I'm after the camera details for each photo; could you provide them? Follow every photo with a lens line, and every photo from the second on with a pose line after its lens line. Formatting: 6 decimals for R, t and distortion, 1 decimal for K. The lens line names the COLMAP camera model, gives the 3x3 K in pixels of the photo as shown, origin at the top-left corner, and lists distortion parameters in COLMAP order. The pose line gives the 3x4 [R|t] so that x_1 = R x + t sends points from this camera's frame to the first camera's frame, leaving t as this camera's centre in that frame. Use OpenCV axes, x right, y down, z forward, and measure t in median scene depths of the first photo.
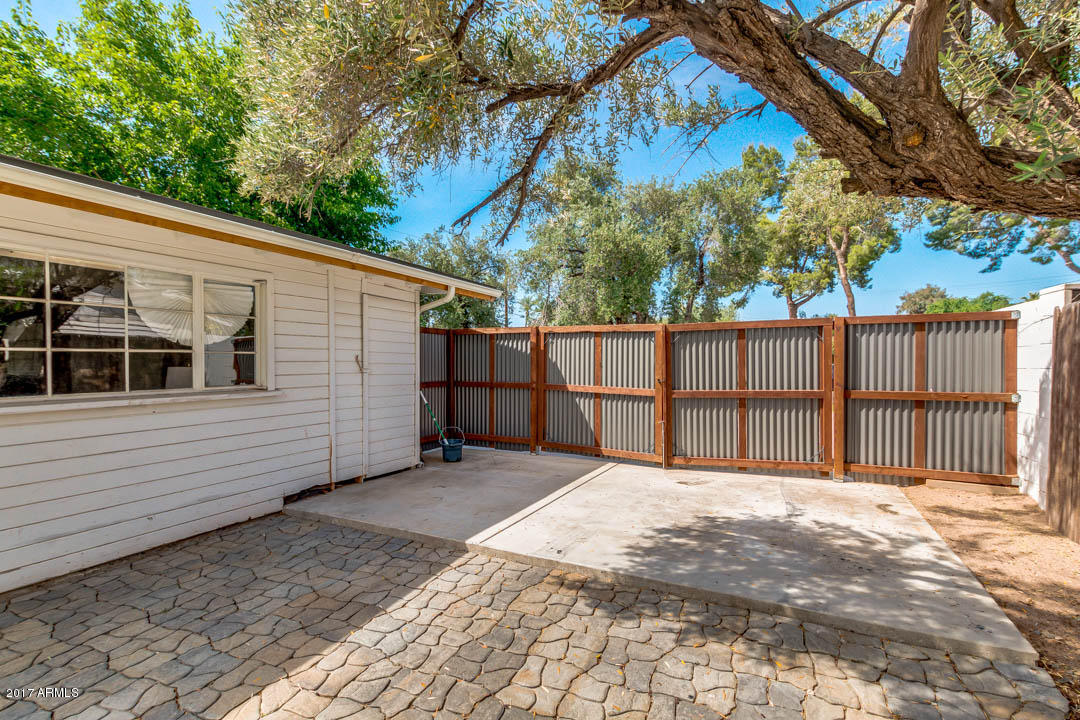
lens RADIAL K [[505.5, 0, 533.8], [0, 505.5, 361.1], [0, 0, 1]] dist [0.000075, -0.000193]
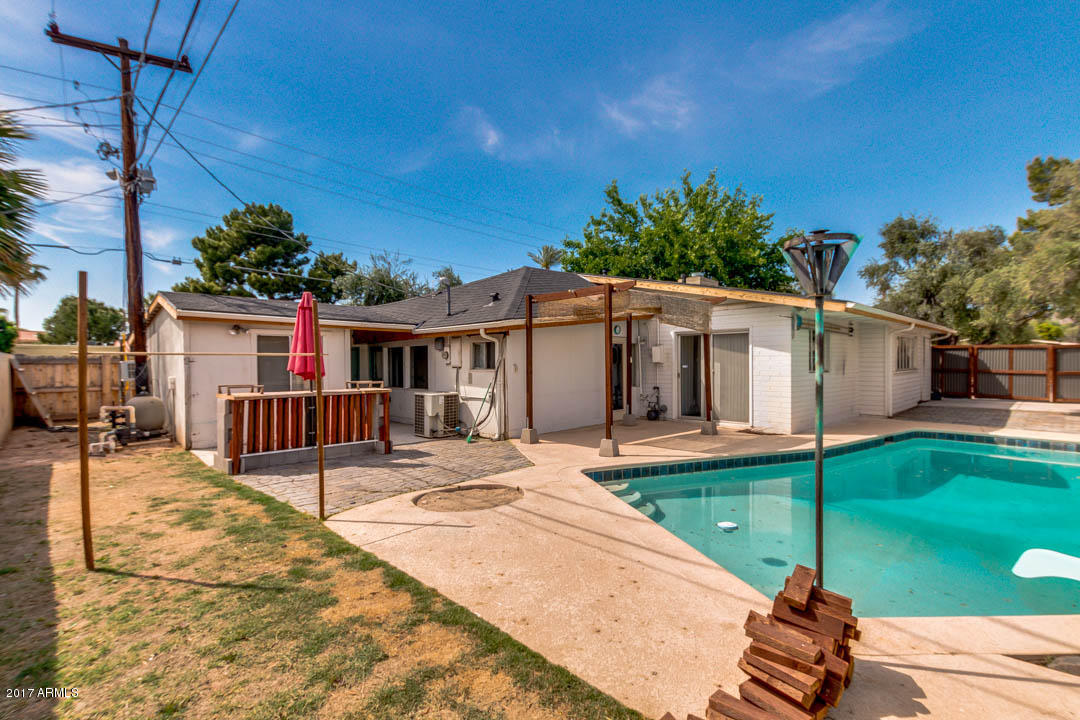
lens RADIAL K [[505.5, 0, 533.5], [0, 505.5, 361.7], [0, 0, 1]] dist [0.000075, -0.000193]
pose [[0.941461, -0.001822, -0.337117, -1.190640], [0.000743, 0.999994, -0.003328, 0.015286], [0.337121, 0.002883, 0.941457, -2.004638]]
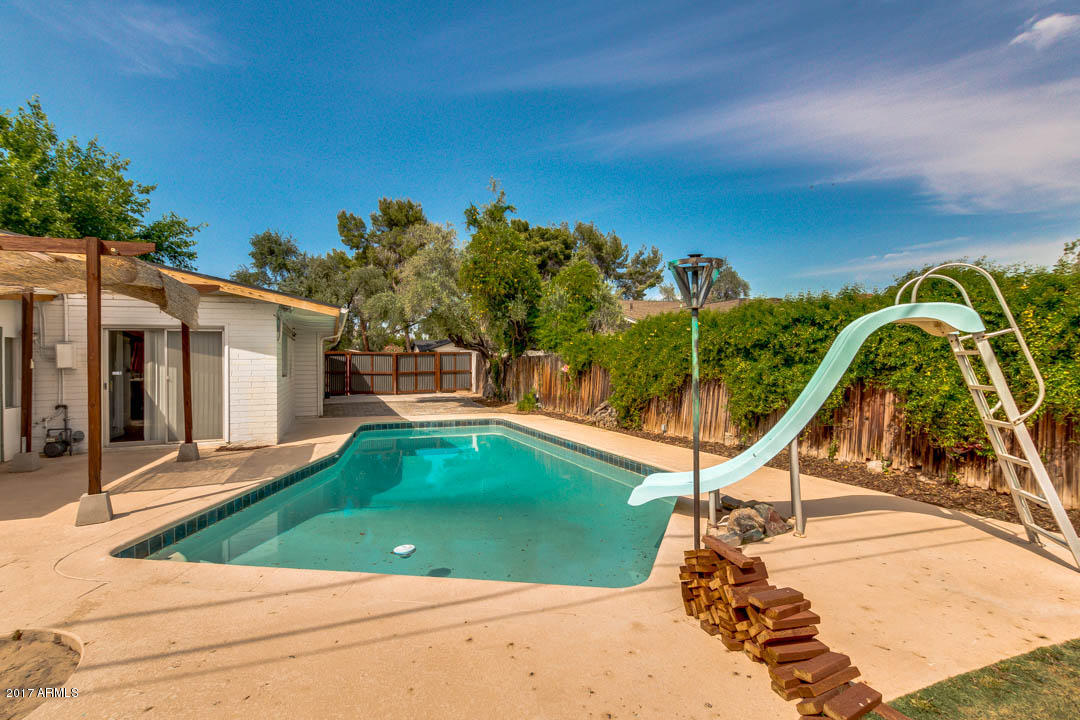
lens RADIAL K [[505.5, 0, 528.7], [0, 505.5, 357.6], [0, 0, 1]] dist [0.000075, -0.000193]
pose [[0.669190, 0.003481, 0.743083, -1.533724], [0.009462, 0.999868, -0.013205, 0.013971], [-0.743031, 0.015868, 0.669069, -1.785255]]
